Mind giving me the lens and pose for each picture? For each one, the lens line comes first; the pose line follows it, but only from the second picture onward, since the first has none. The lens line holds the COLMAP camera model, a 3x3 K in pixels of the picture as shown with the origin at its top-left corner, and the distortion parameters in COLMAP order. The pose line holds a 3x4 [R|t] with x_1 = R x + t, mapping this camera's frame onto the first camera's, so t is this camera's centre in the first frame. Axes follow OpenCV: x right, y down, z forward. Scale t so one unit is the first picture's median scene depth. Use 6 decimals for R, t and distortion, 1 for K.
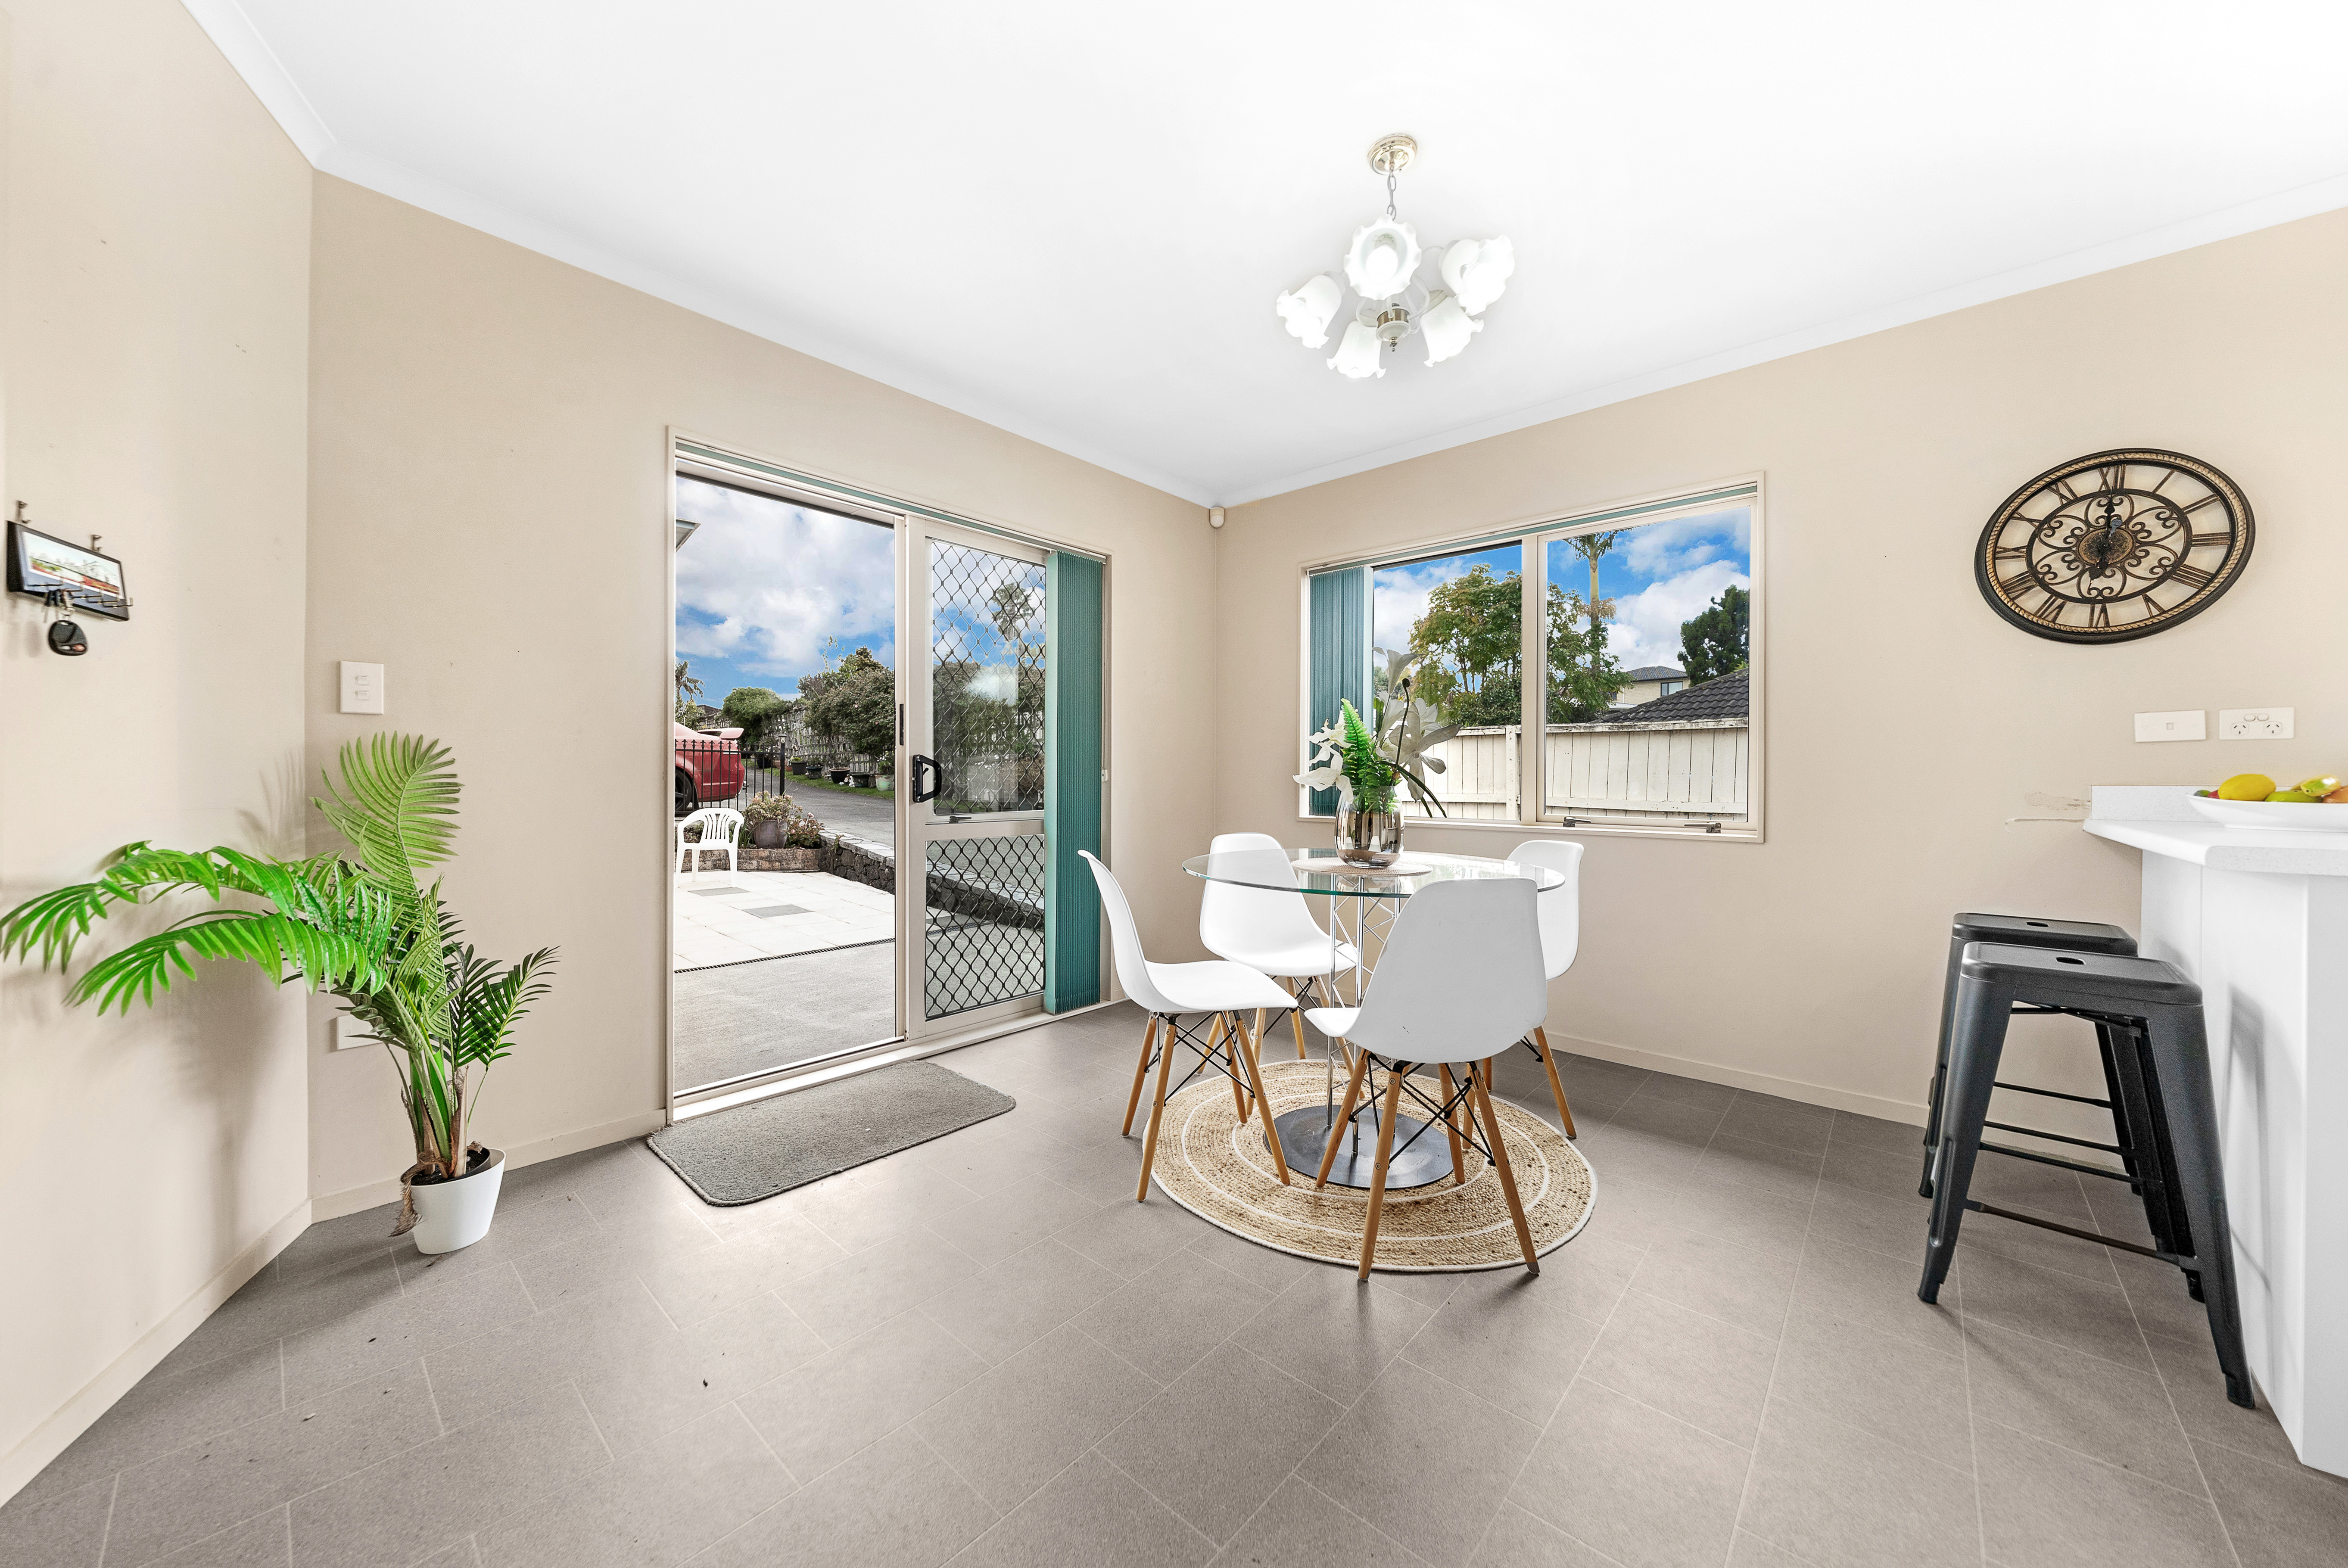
lens RADIAL K [[845.7, 0, 1174.0], [0, 845.7, 784.0], [0, 0, 1]] dist [-0.002345, -0.000352]
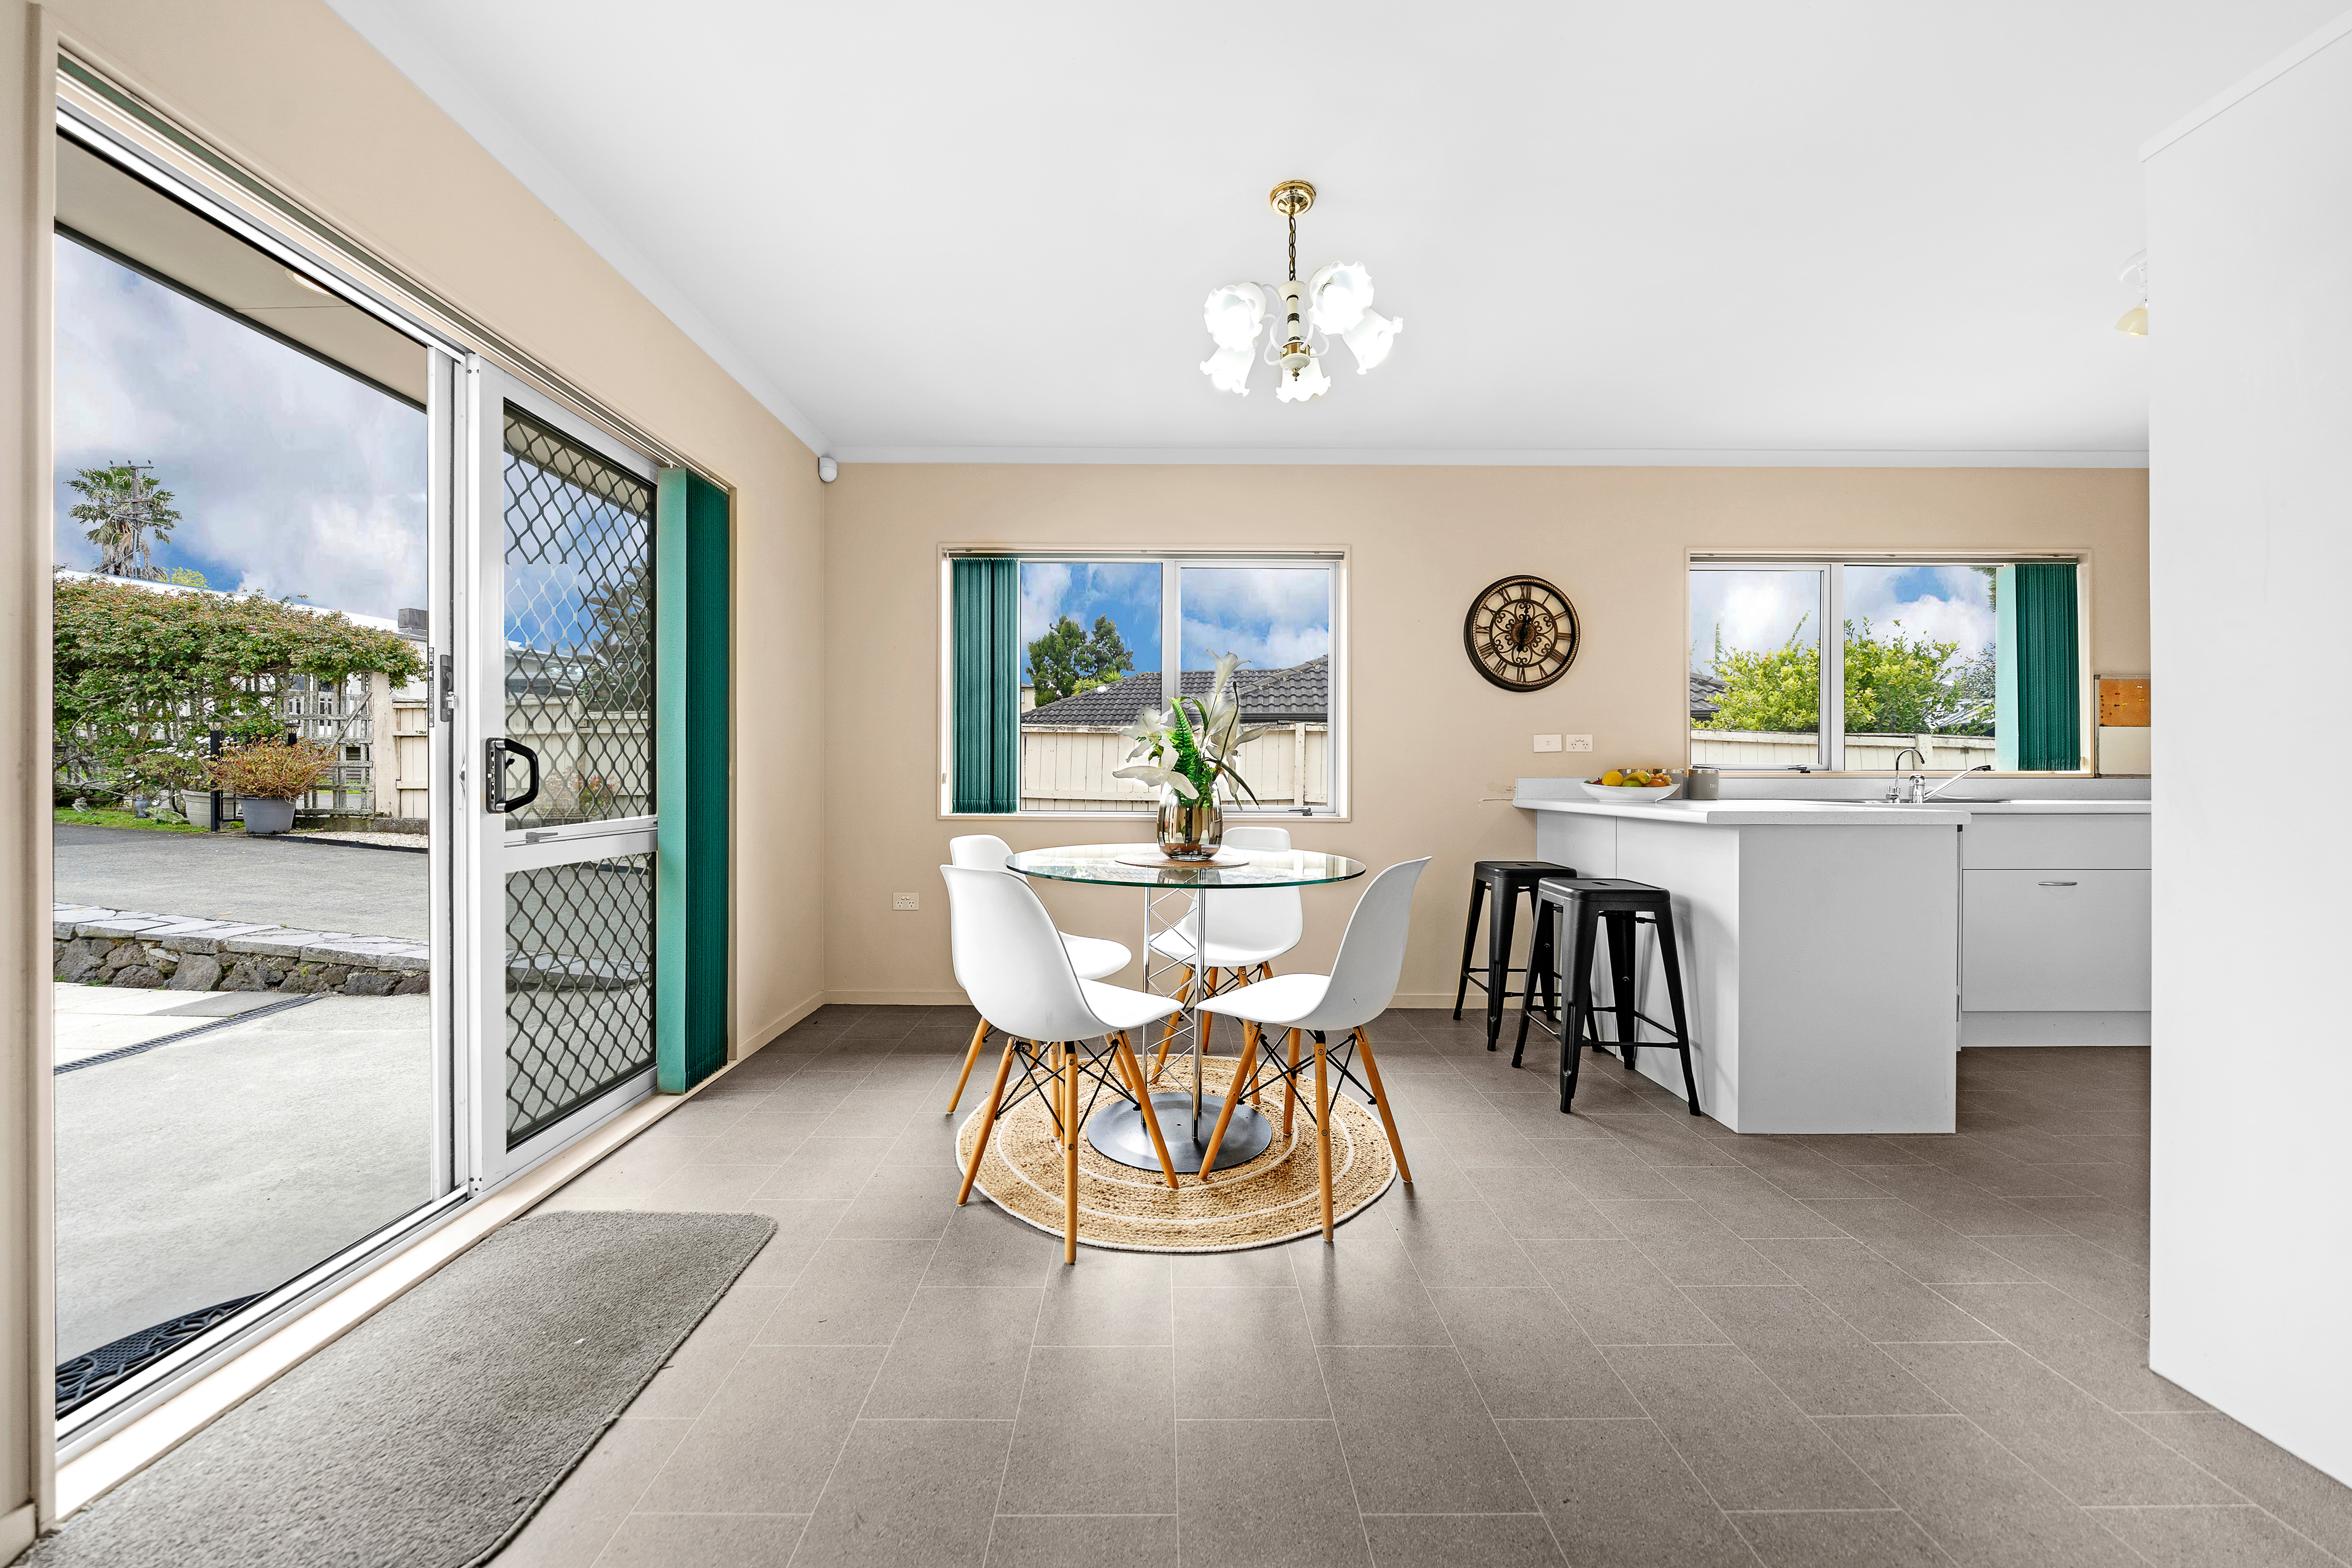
lens RADIAL K [[820.6, 0, 1176.0], [0, 820.6, 778.6], [0, 0, 1]] dist [-0.005213, -0.000083]
pose [[0.734295, -0.005073, 0.678811, -0.472519], [0.005108, 0.999985, 0.001947, -0.003484], [-0.678811, 0.002038, 0.734310, 0.277099]]
